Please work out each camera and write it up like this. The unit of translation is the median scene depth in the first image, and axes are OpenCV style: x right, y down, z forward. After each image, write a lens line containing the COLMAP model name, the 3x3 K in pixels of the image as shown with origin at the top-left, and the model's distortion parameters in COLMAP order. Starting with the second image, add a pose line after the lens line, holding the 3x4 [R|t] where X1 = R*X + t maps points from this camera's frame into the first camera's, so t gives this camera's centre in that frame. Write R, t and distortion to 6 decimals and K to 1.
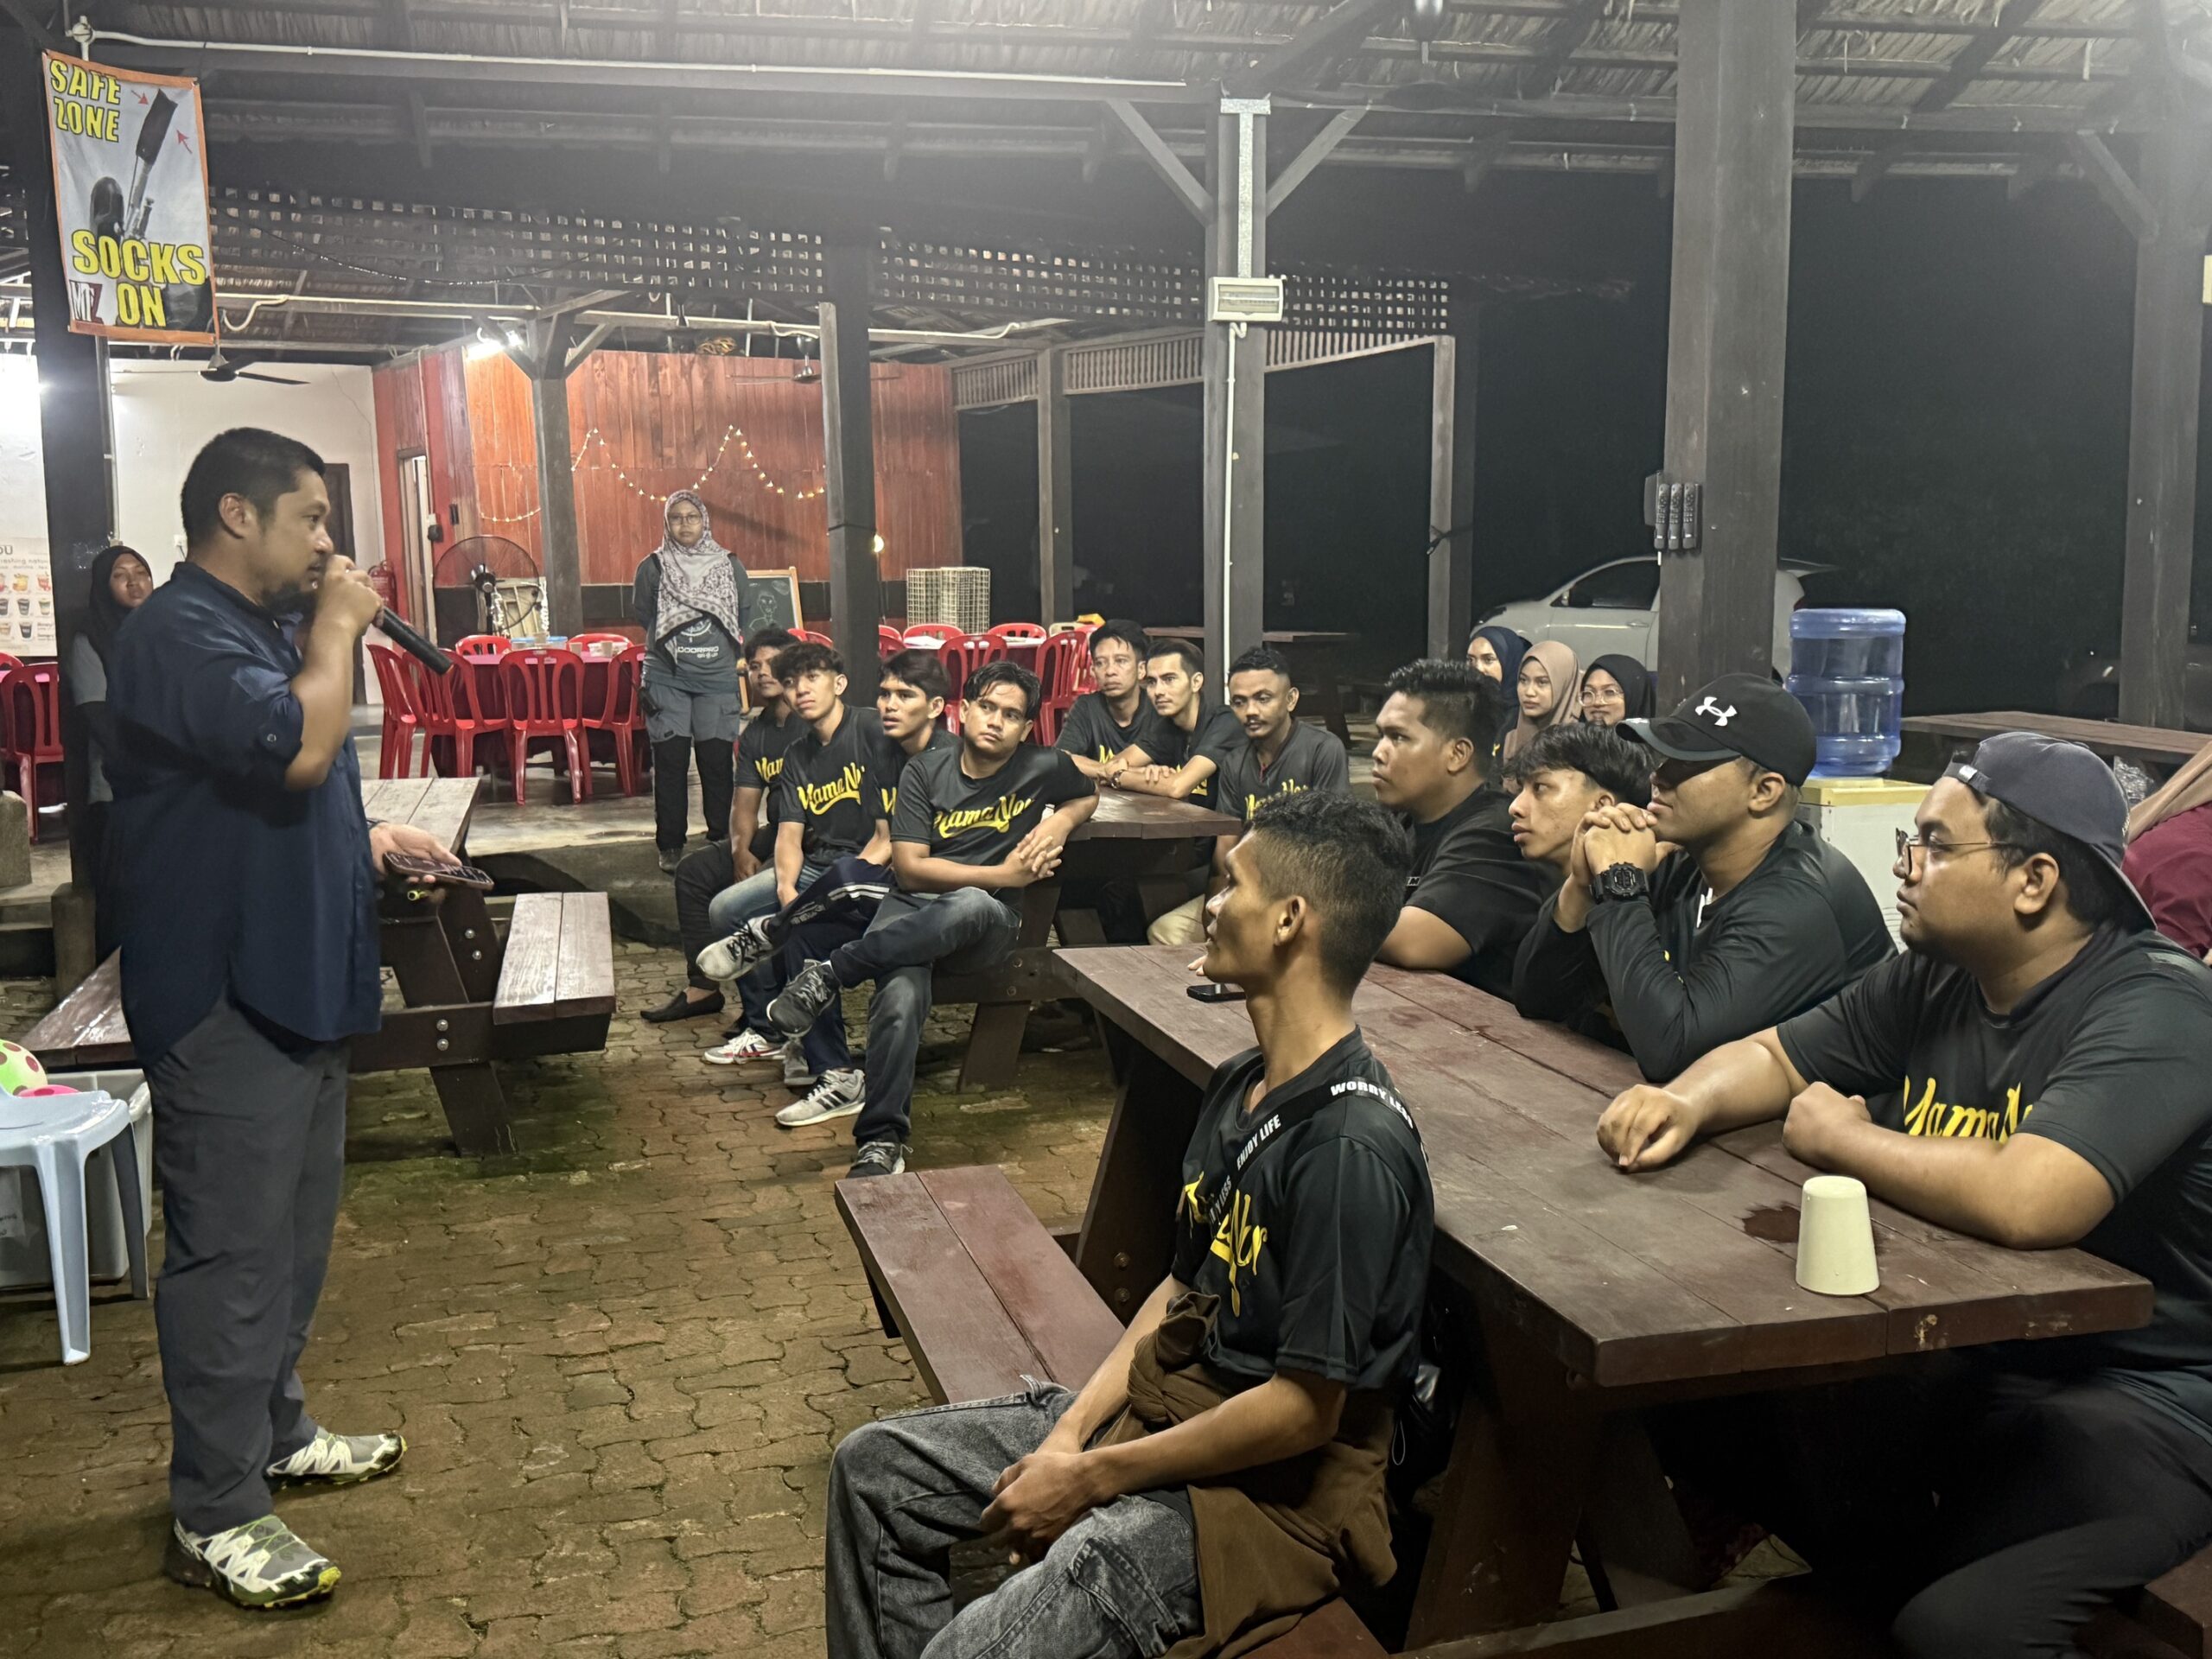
lens RADIAL K [[2153.7, 0, 1152.6], [0, 2153.7, 880.3], [0, 0, 1]] dist [0.198126, -0.419424]
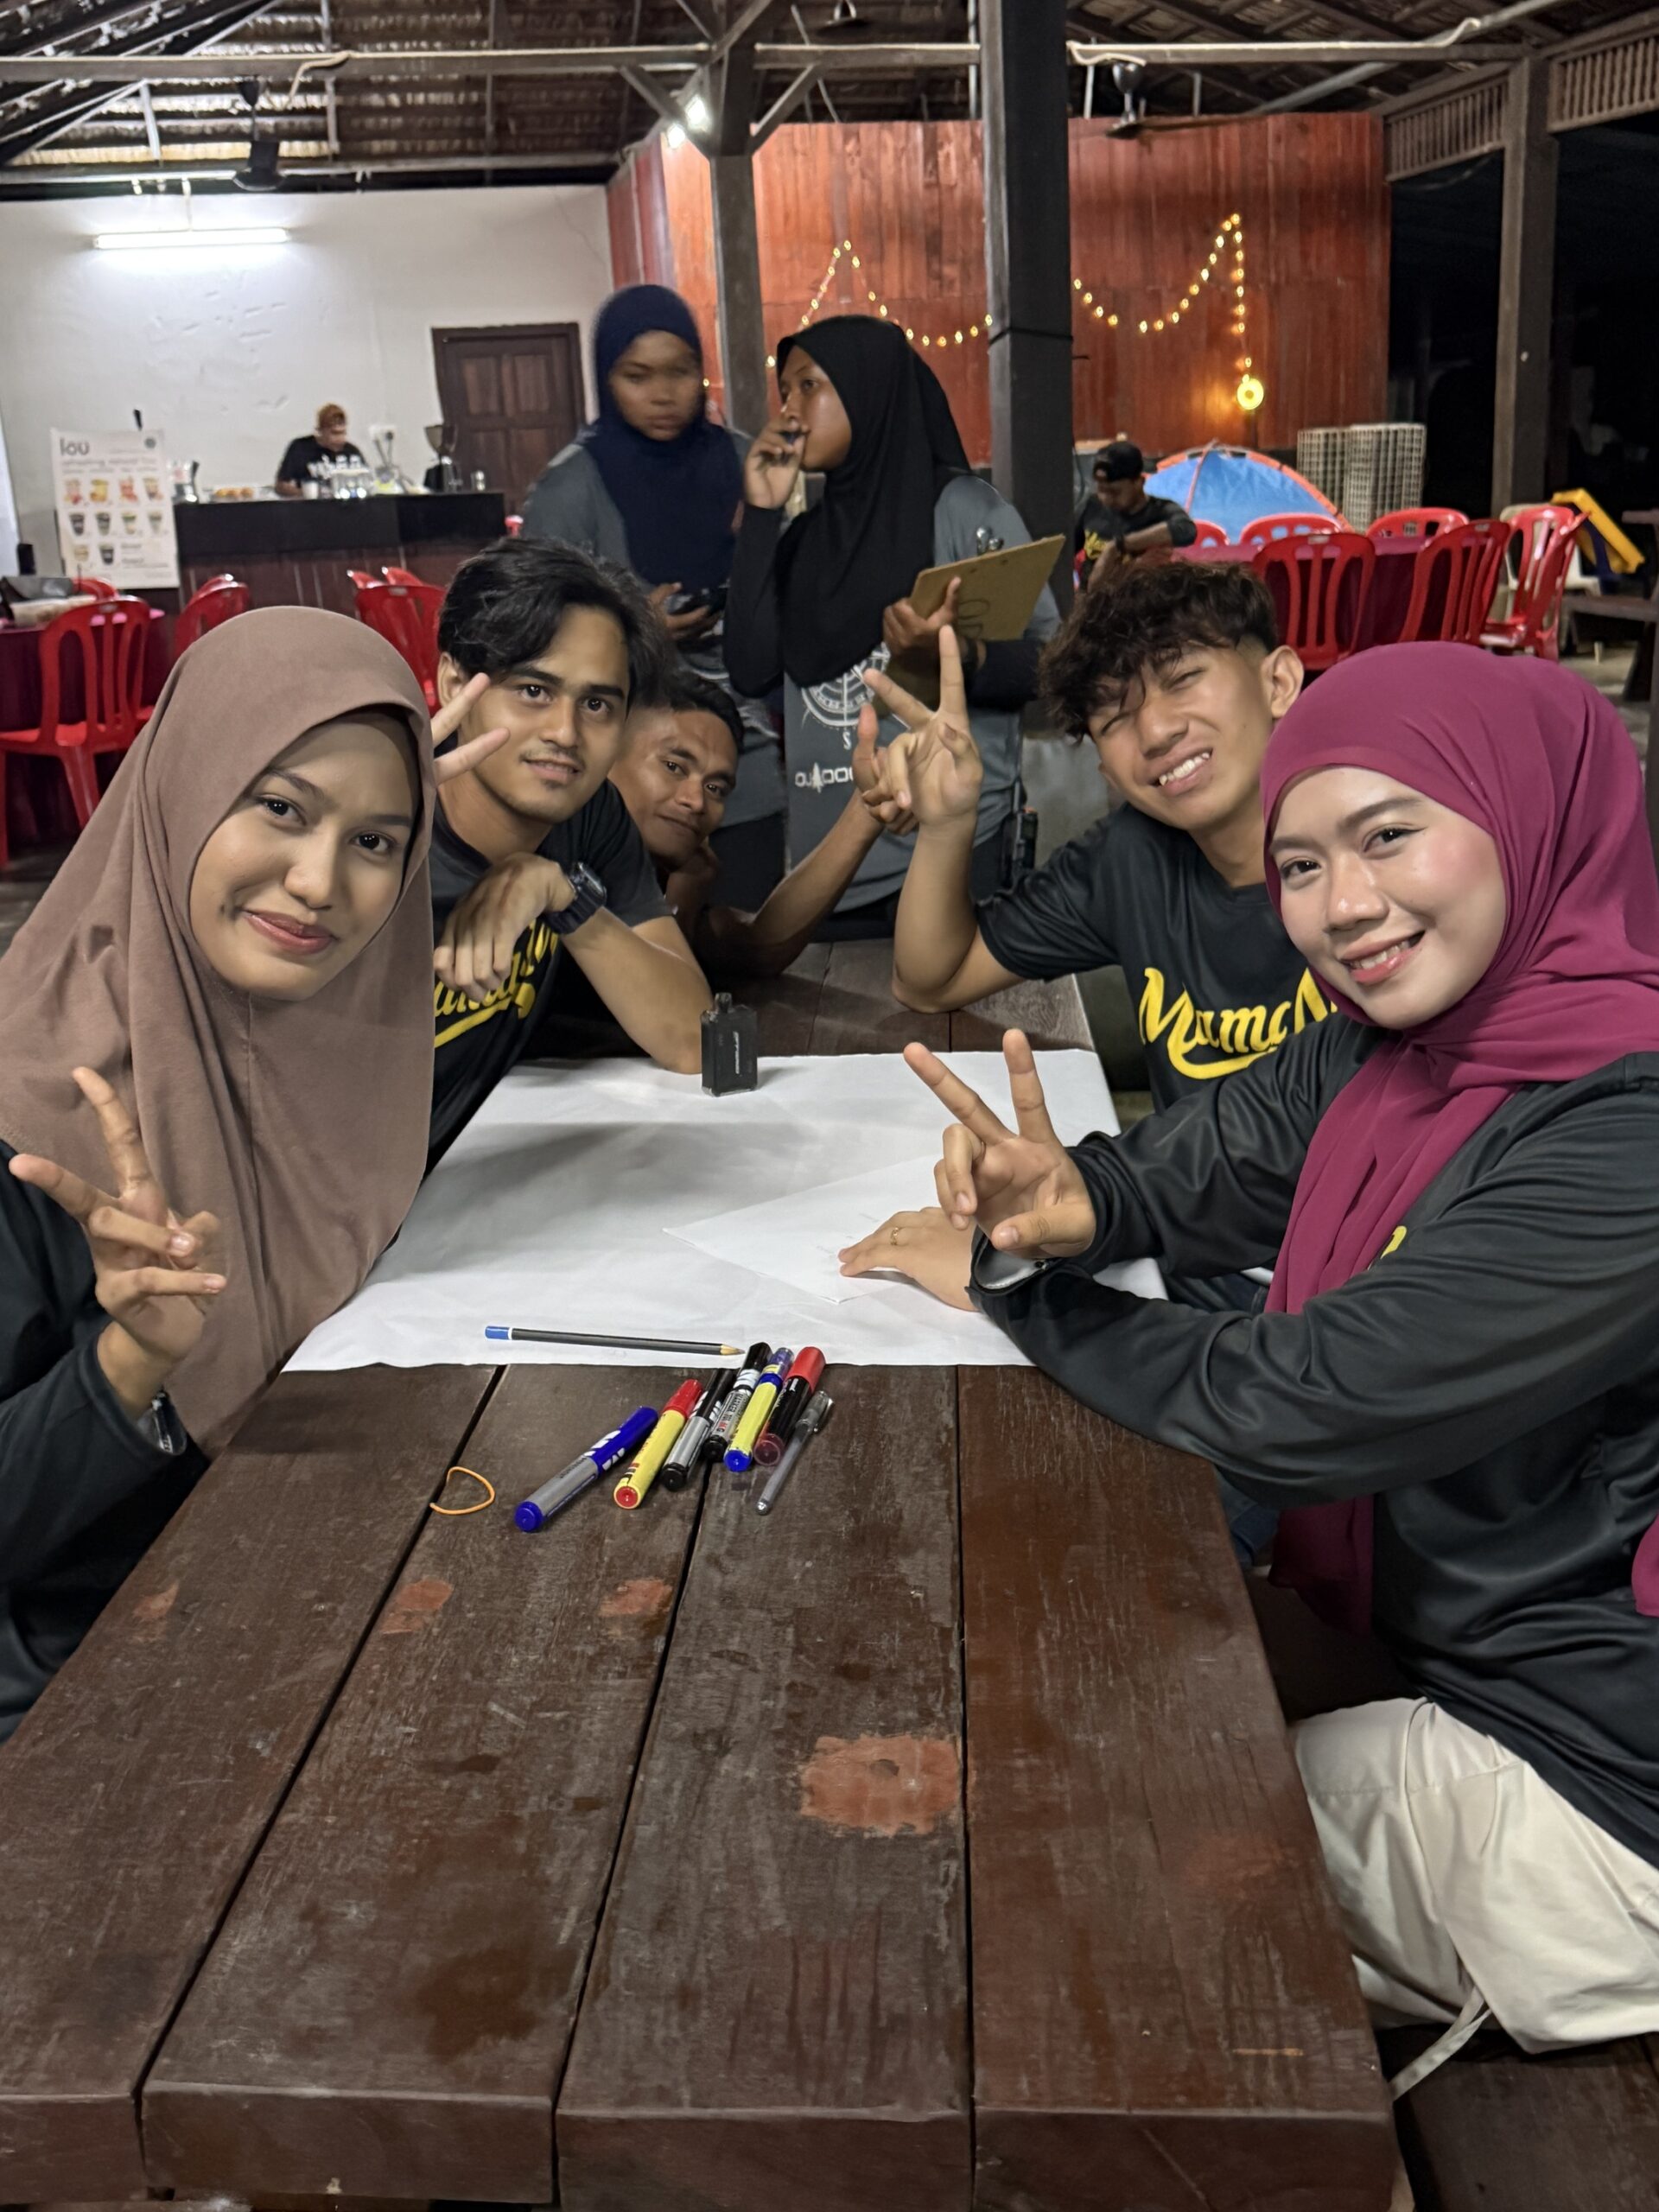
lens RADIAL K [[2228.8, 0, 829.5], [0, 2228.8, 1106.0], [0, 0, 1]] dist [0.084116, -0.189359]
pose [[0.932189, 0.071219, -0.354898, 0.019284], [-0.020948, 0.989424, 0.143529, -0.044056], [0.361366, -0.126361, 0.923822, 0.367437]]
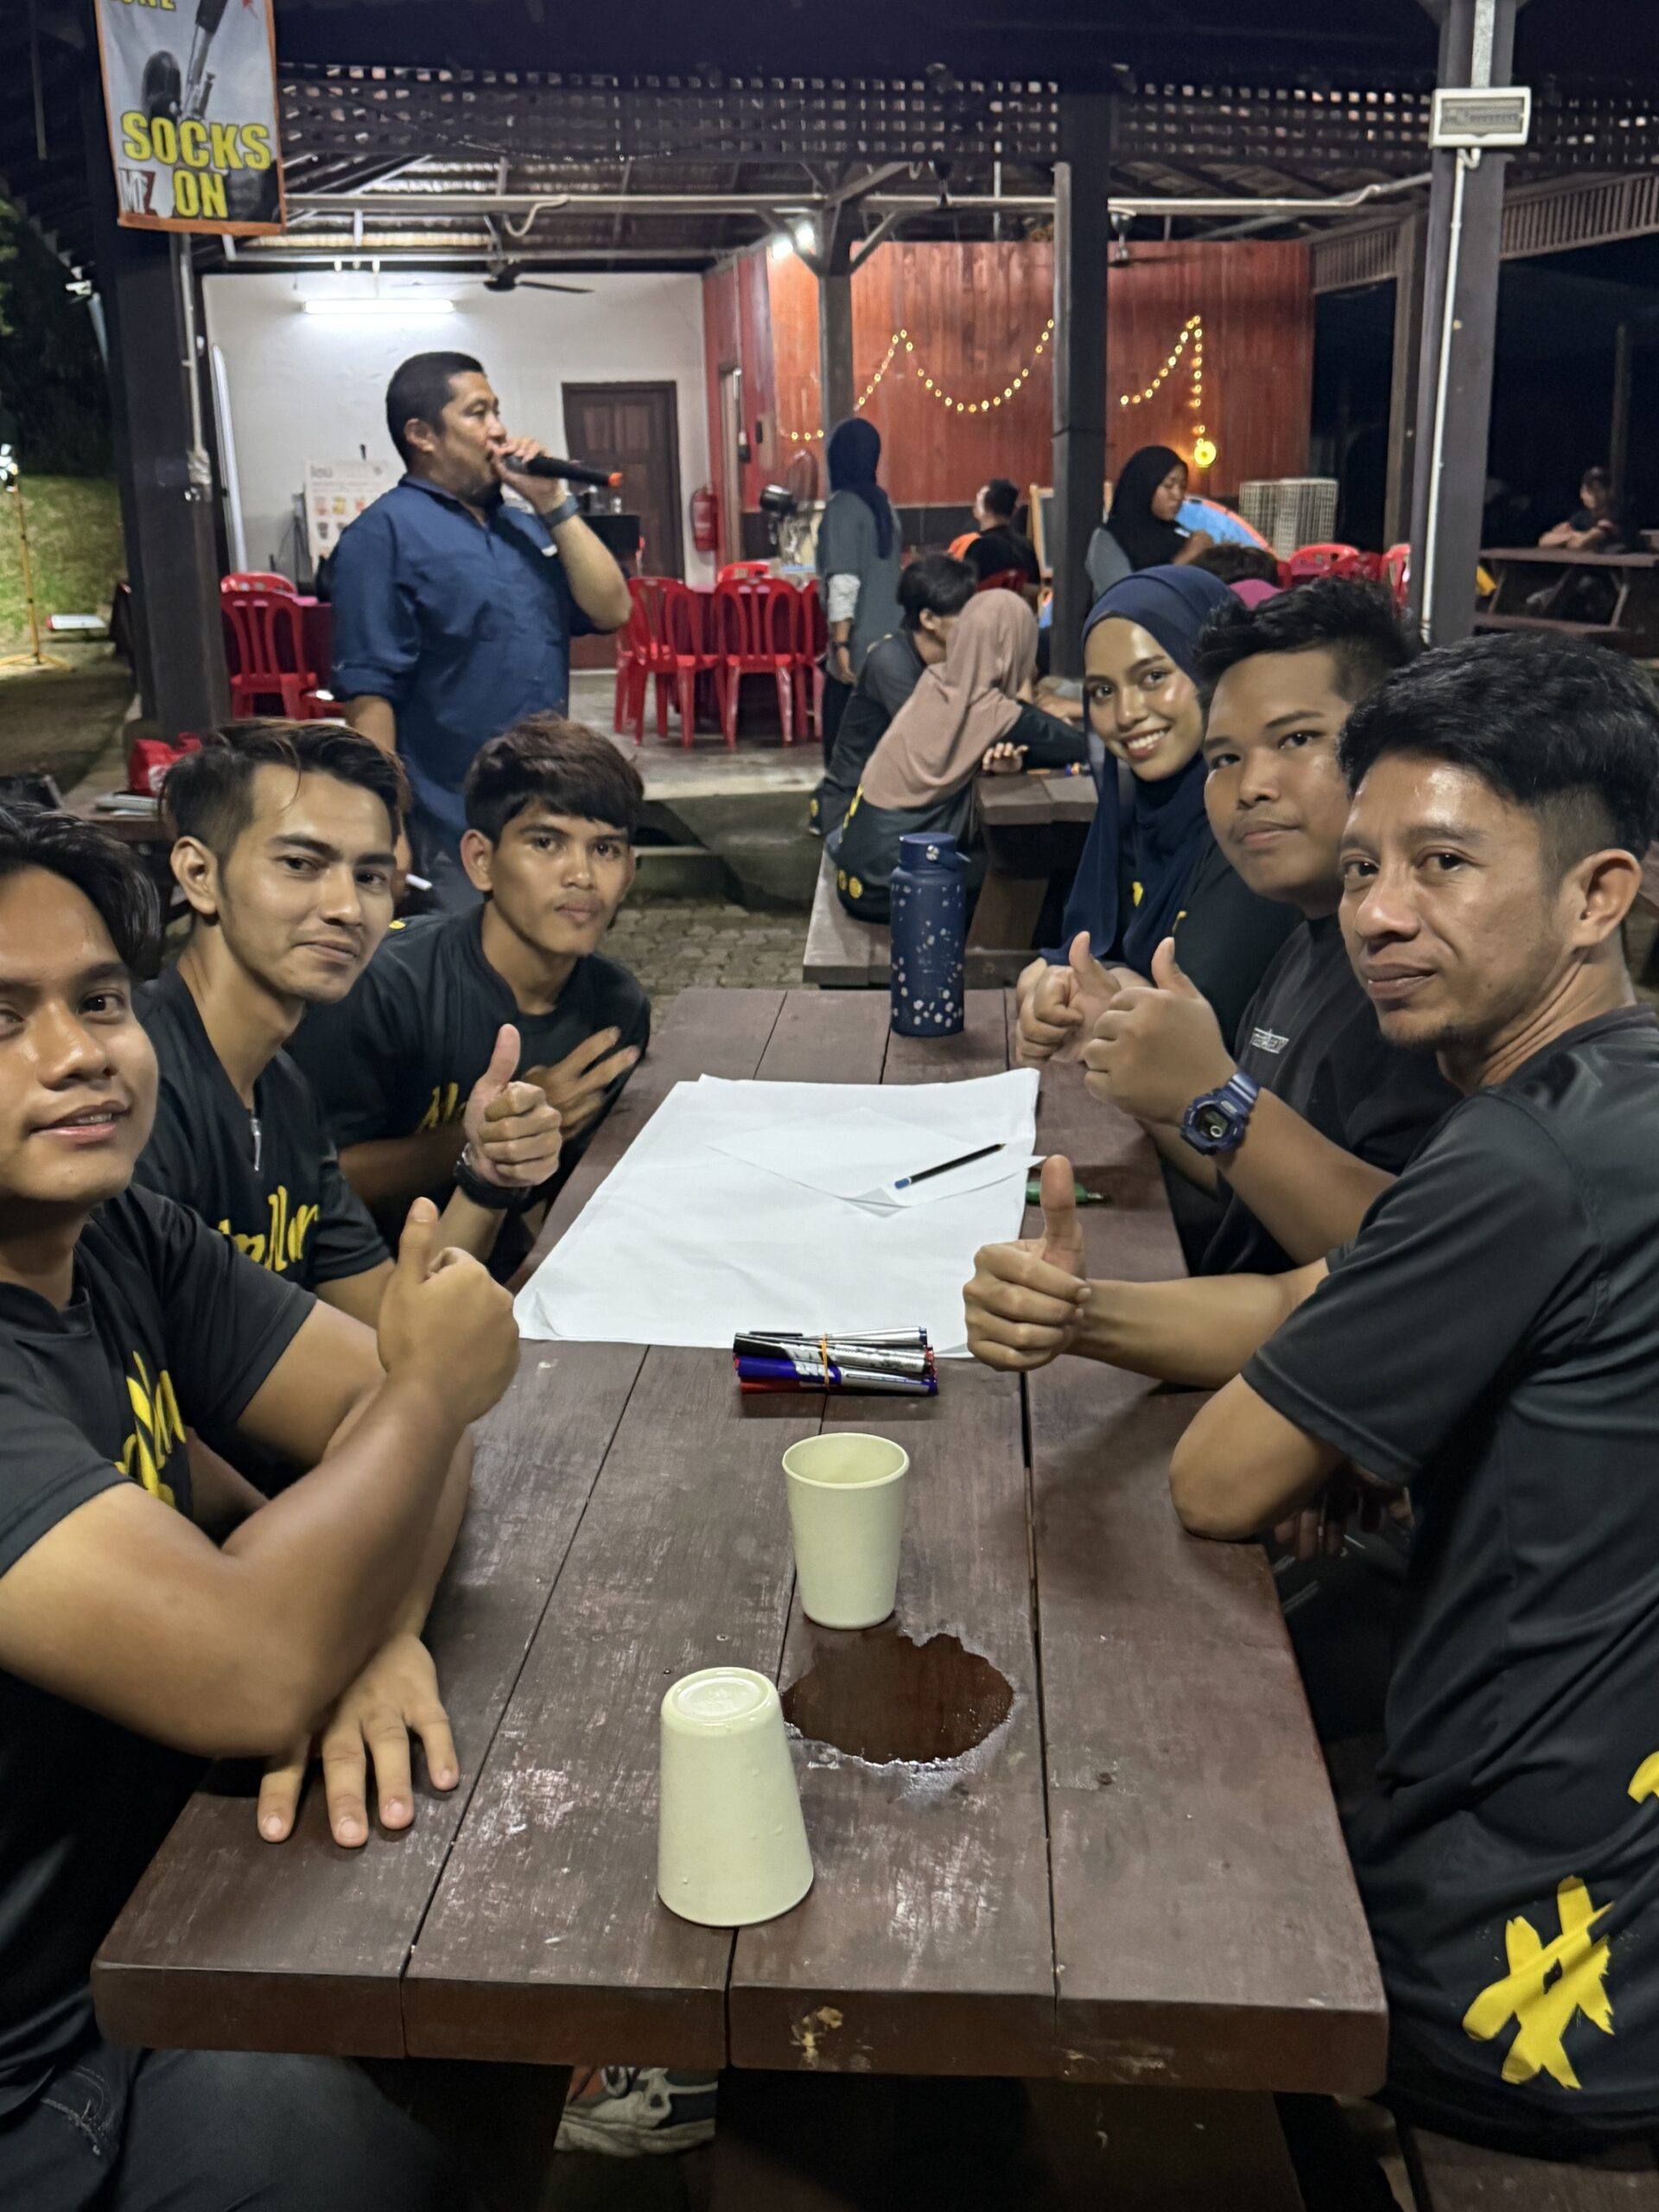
lens RADIAL K [[2225.7, 0, 829.5], [0, 2225.7, 1106.0], [0, 0, 1]] dist [0.130454, -0.277990]
pose [[0.940843, 0.084573, -0.328118, 0.069461], [-0.042693, 0.990221, 0.132813, -0.008935], [0.336142, -0.110948, 0.935253, 0.077516]]
